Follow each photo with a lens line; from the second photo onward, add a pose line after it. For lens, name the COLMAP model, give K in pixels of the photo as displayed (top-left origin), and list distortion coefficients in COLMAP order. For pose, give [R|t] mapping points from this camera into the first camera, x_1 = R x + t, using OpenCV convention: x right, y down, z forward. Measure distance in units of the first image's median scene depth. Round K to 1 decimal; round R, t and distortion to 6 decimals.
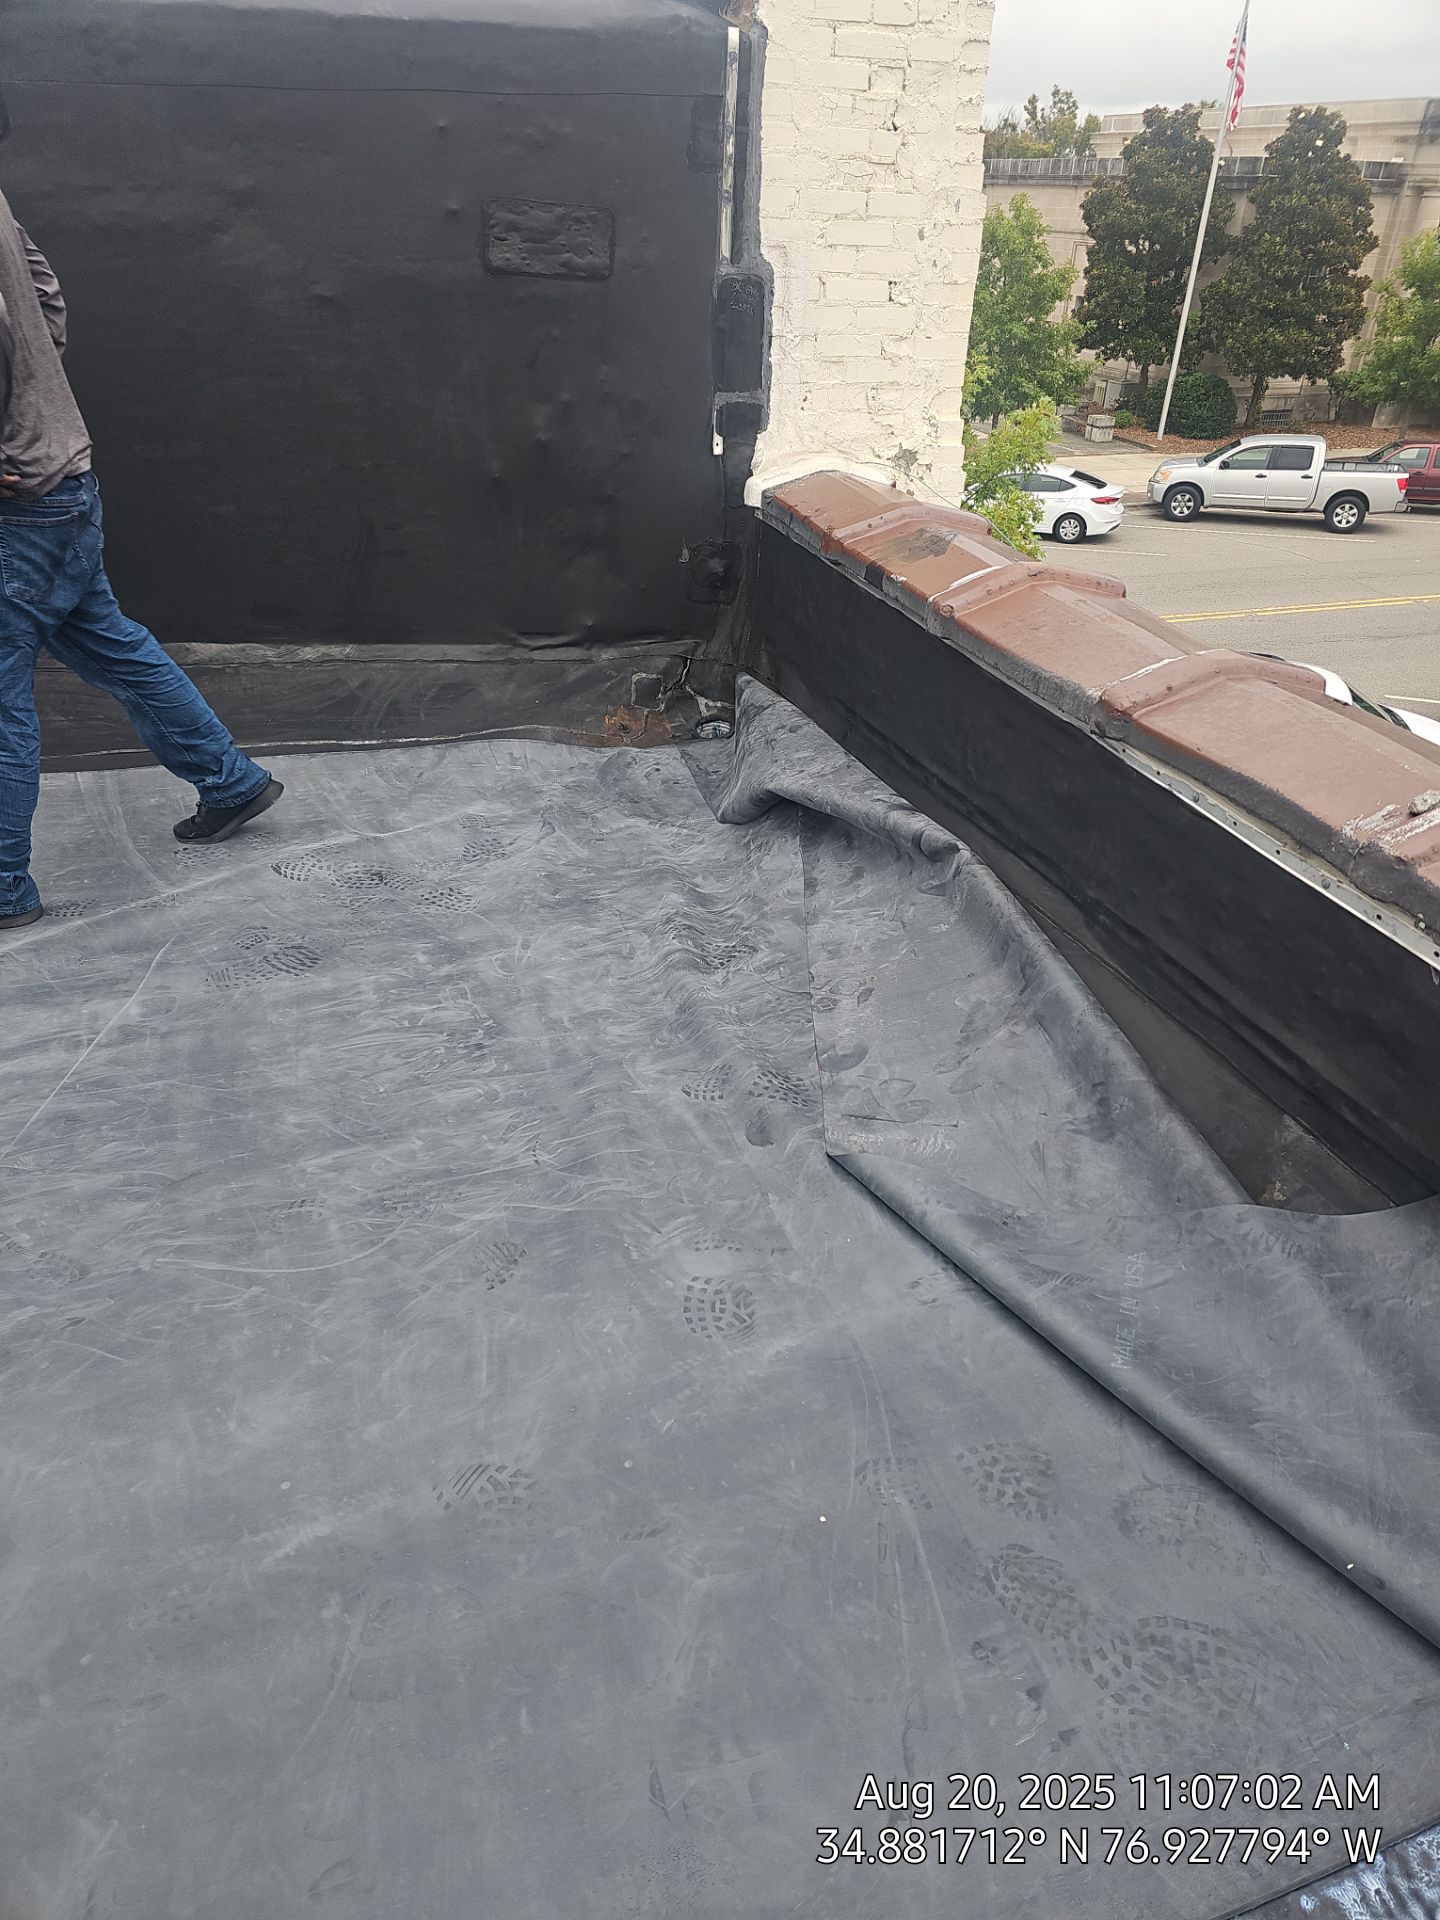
lens RADIAL K [[1232.3, 0, 720.0], [0, 1232.3, 960.0], [0, 0, 1]] dist [0.068799, -0.063324]
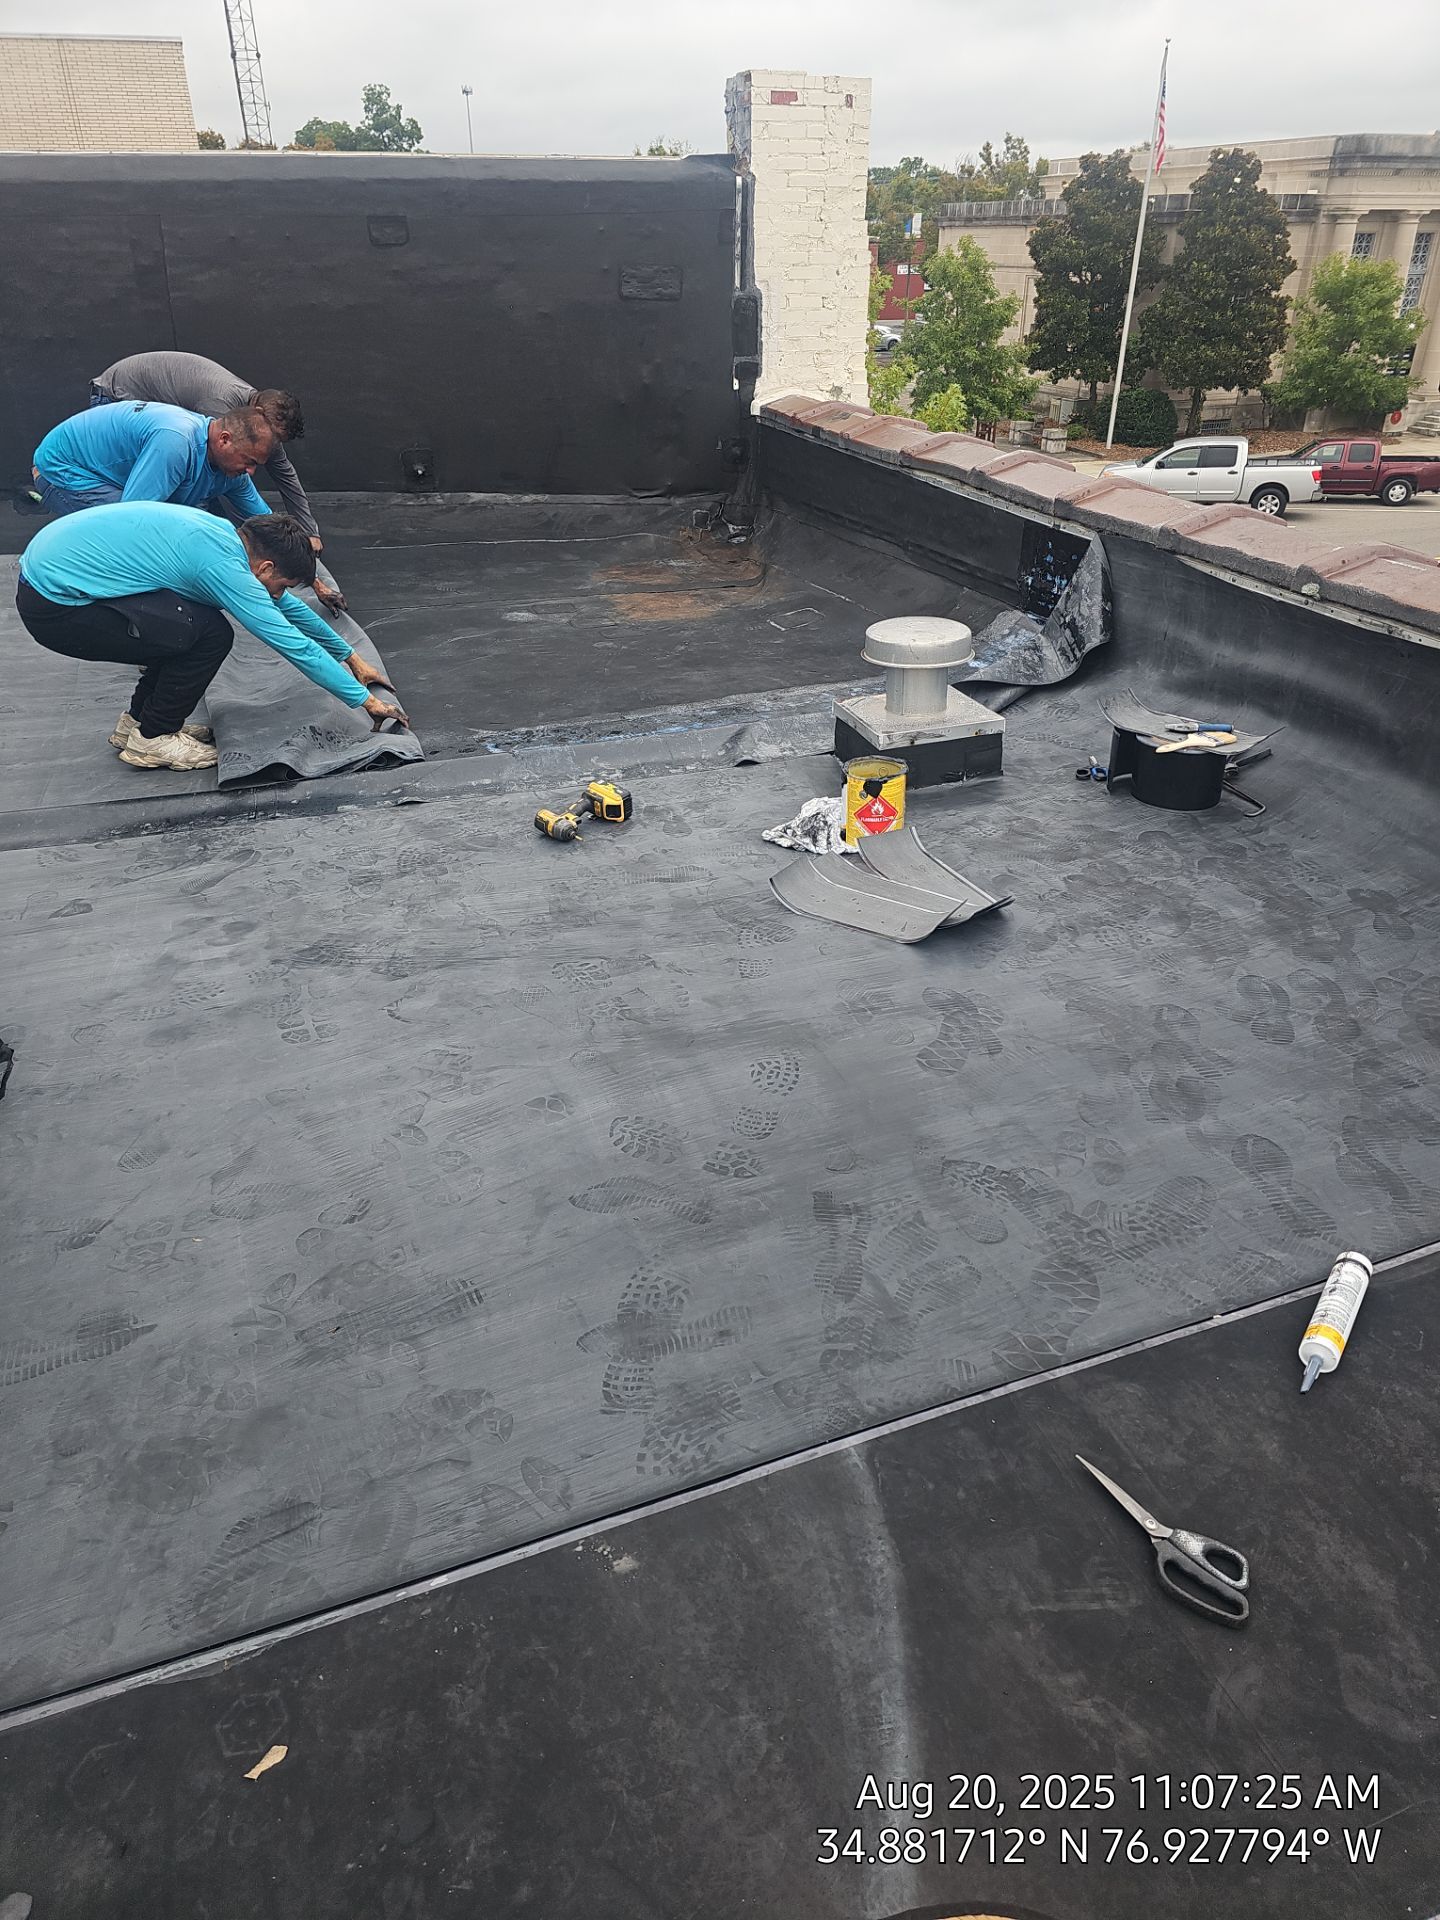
lens RADIAL K [[1251.3, 0, 720.0], [0, 1251.3, 960.0], [0, 0, 1]] dist [0.067153, -0.070958]
pose [[0.999363, -0.035672, 0.000543, -0.006792], [0.035671, 0.998814, -0.033148, 0.061450], [0.000640, 0.033146, 0.999450, -0.105100]]
